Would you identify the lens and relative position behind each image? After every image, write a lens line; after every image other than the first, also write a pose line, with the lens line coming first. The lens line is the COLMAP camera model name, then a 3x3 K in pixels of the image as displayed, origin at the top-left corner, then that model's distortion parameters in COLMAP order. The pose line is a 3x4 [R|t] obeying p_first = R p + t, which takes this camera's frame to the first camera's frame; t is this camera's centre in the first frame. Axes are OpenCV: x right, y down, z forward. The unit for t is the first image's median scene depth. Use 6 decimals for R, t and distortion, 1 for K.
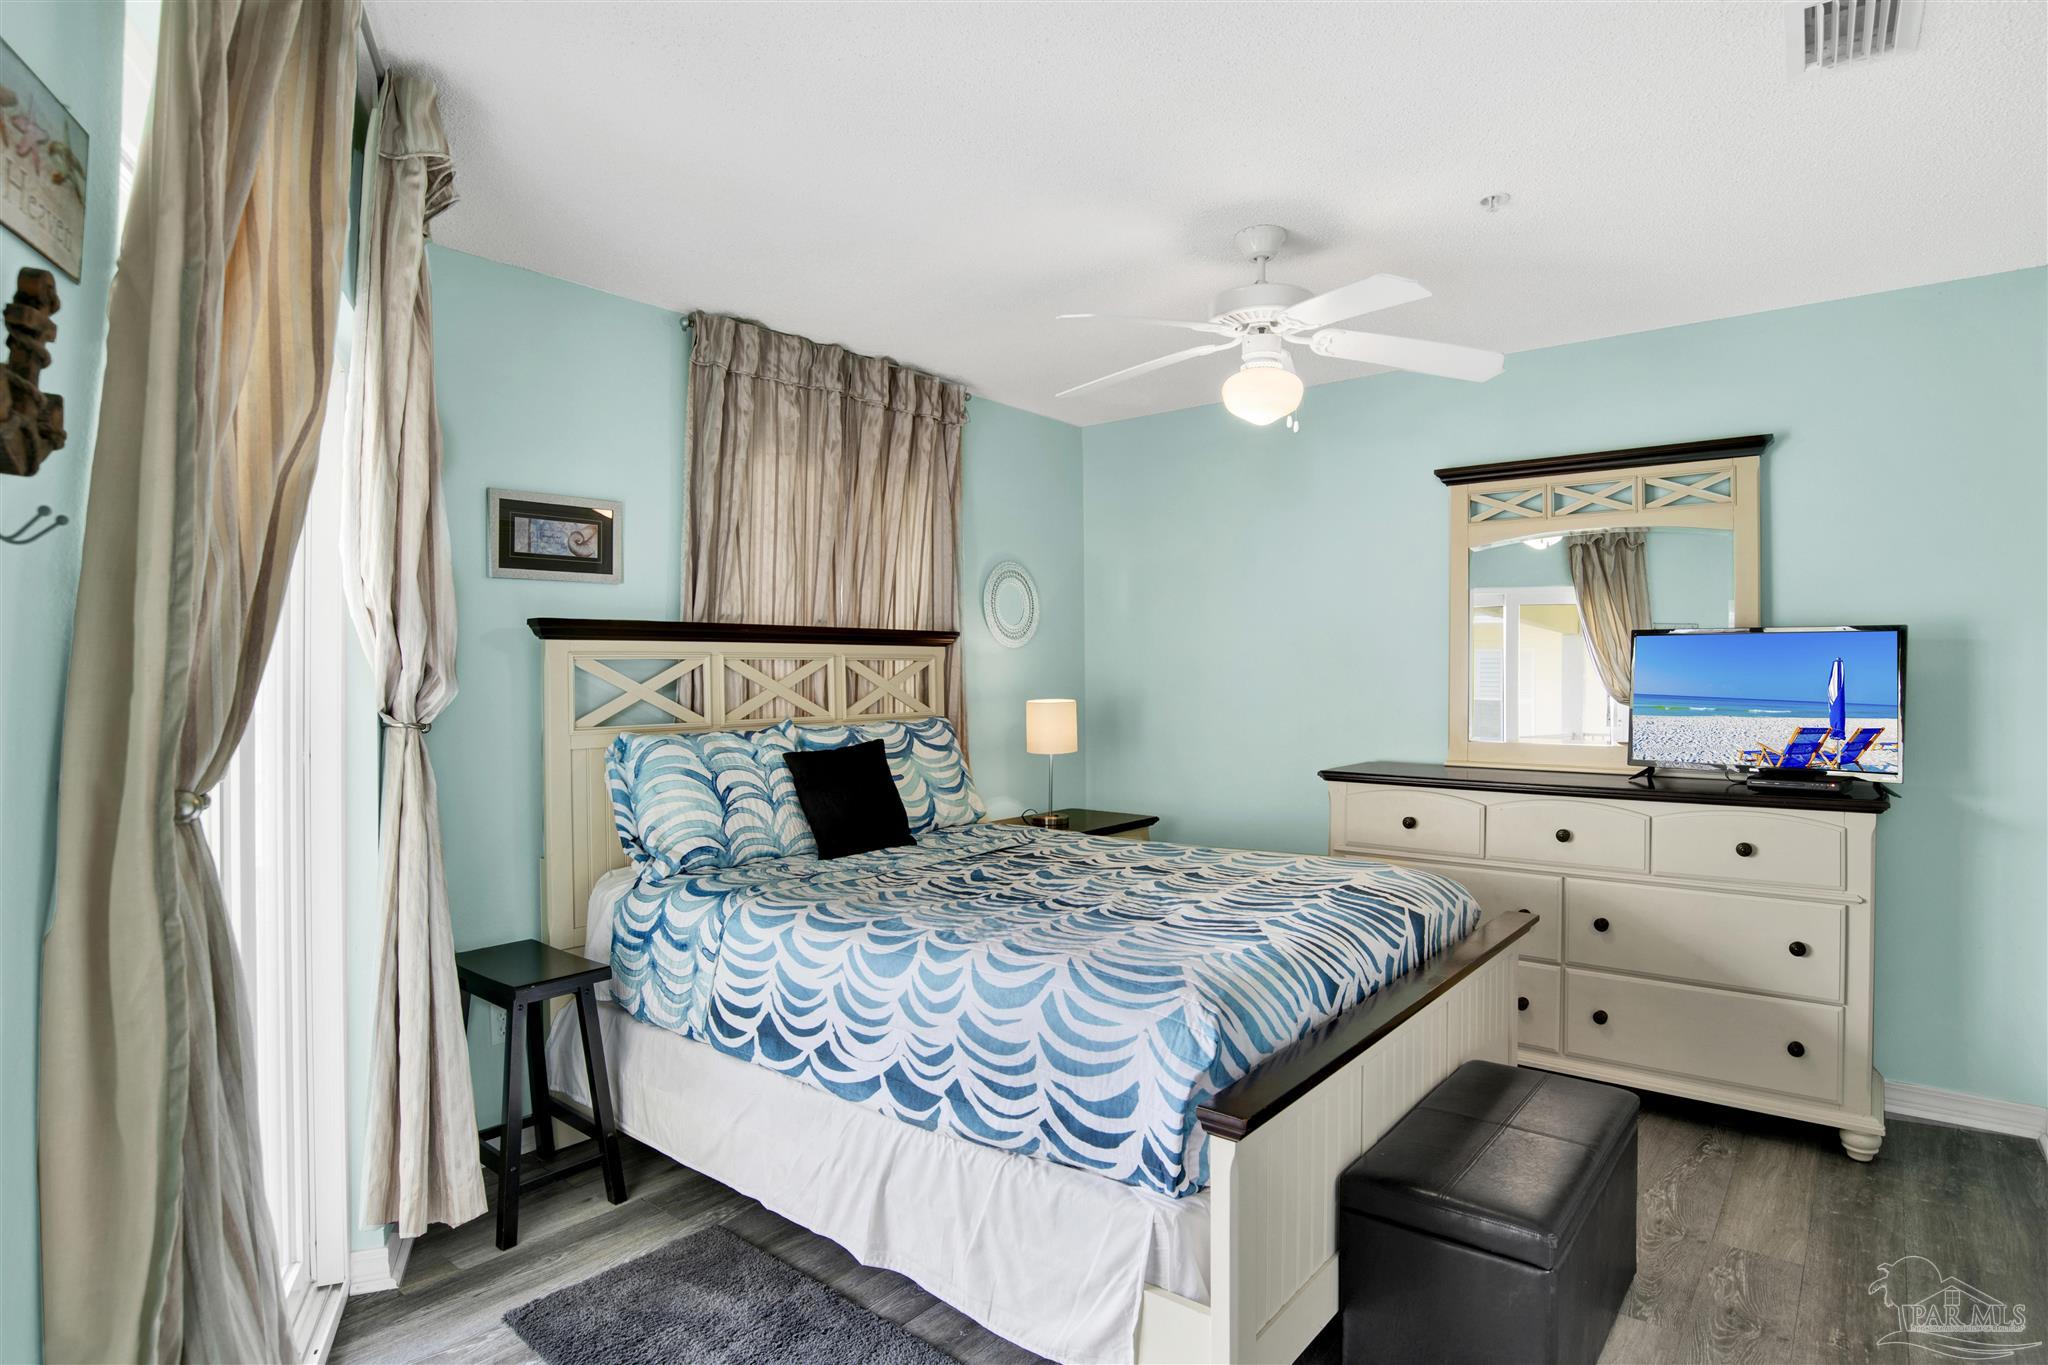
lens RADIAL K [[1082.3, 0, 1024.6], [0, 1082.3, 680.9], [0, 0, 1]] dist [-0.065991, 0.023829]
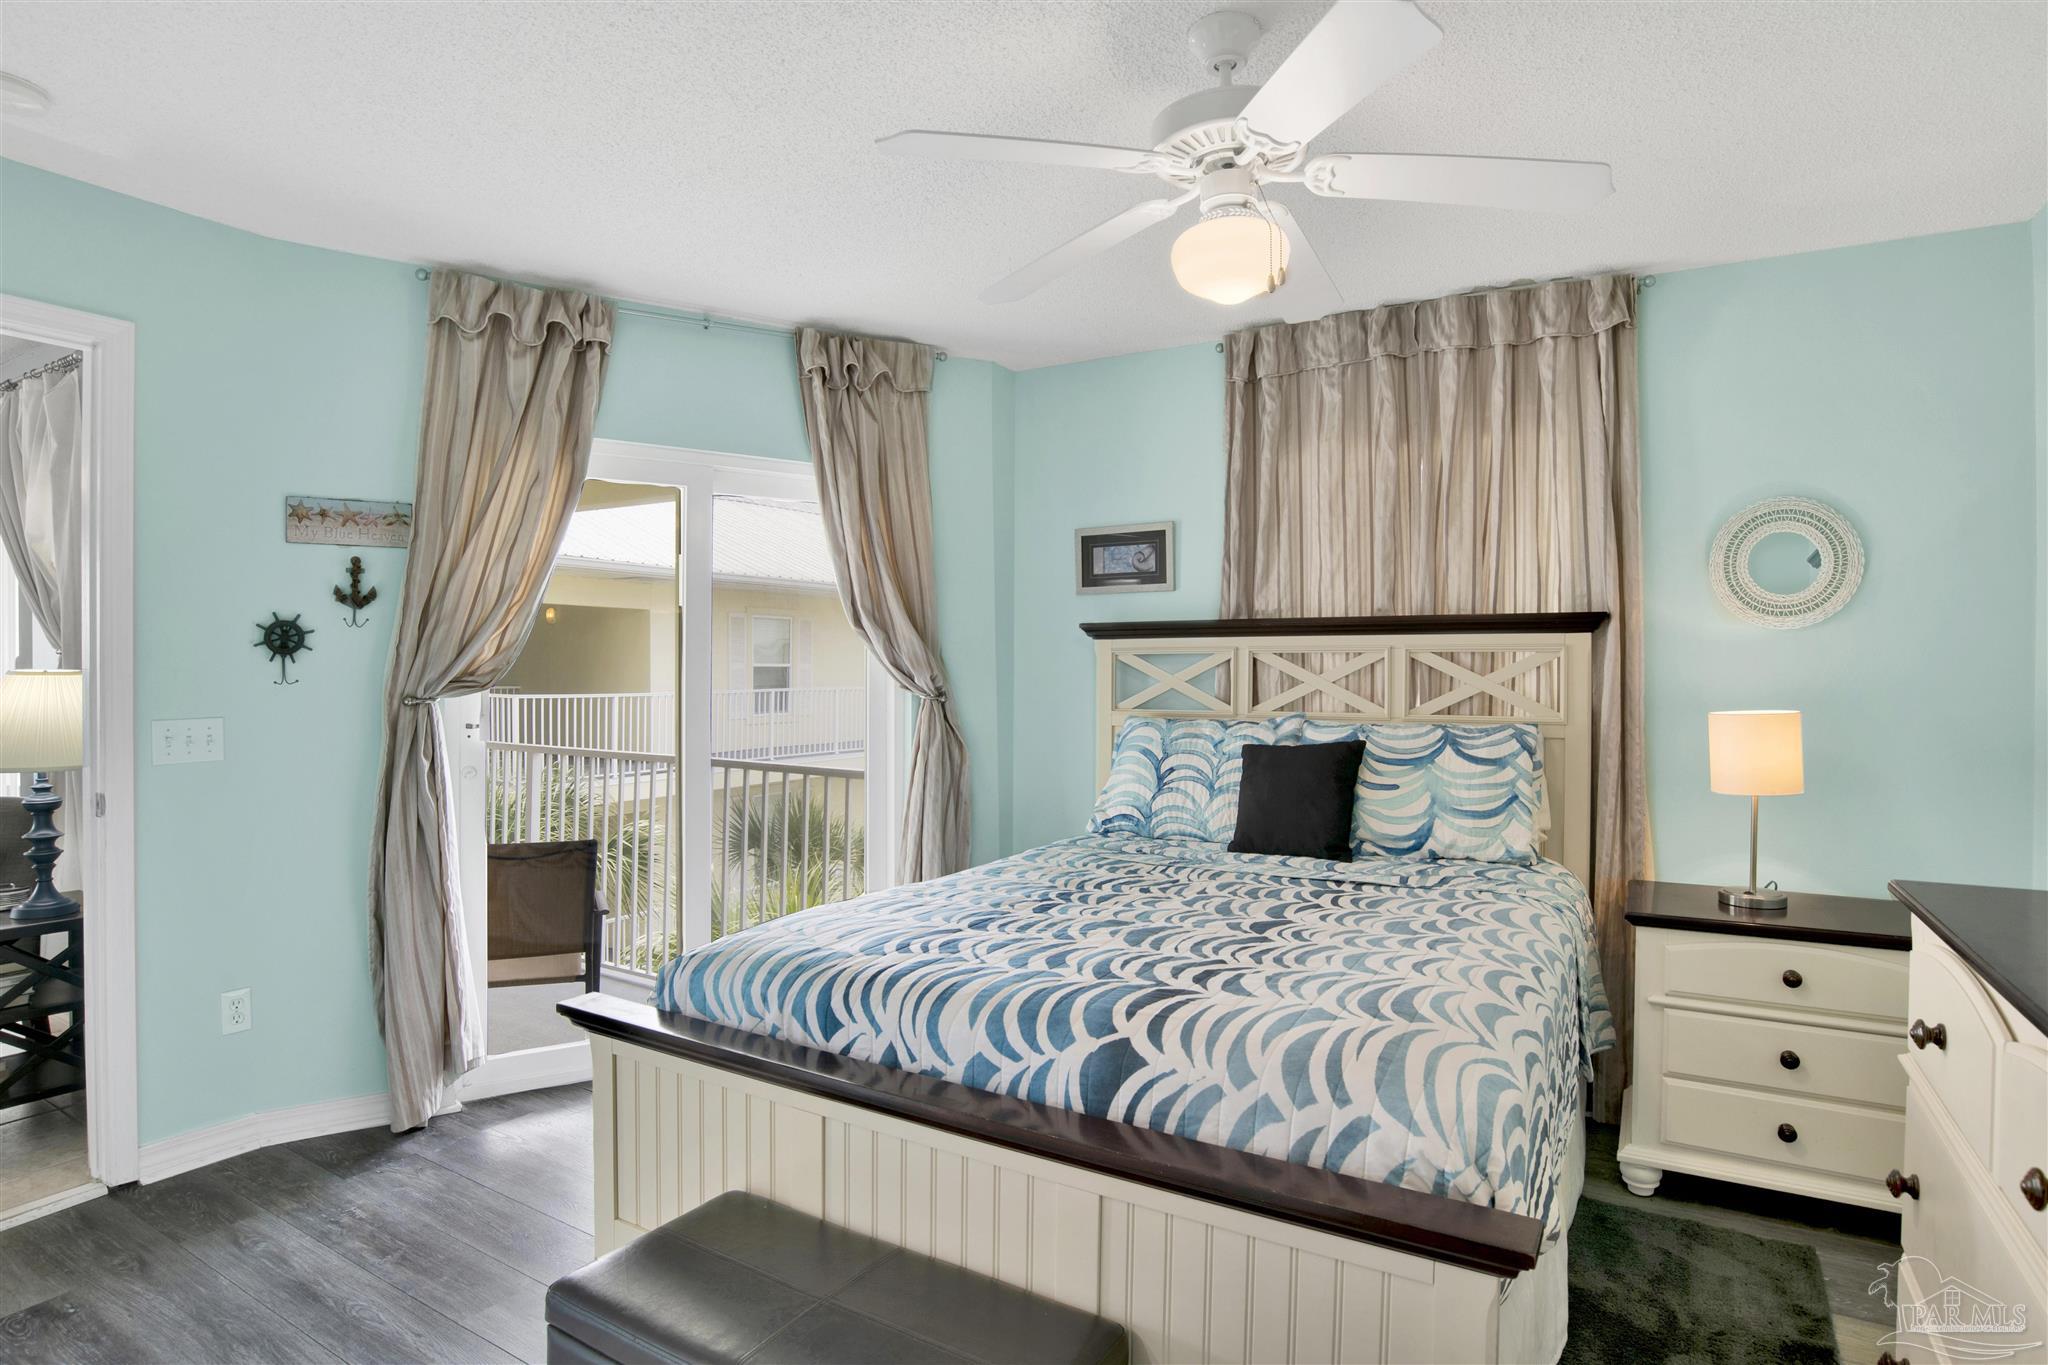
lens RADIAL K [[1063.5, 0, 1022.0], [0, 1063.5, 675.5], [0, 0, 1]] dist [-0.077605, 0.027026]
pose [[0.146970, 0.013381, -0.989050, 0.764542], [-0.007626, 0.999894, 0.012395, -0.009530], [0.989112, 0.005721, 0.147056, 0.663766]]
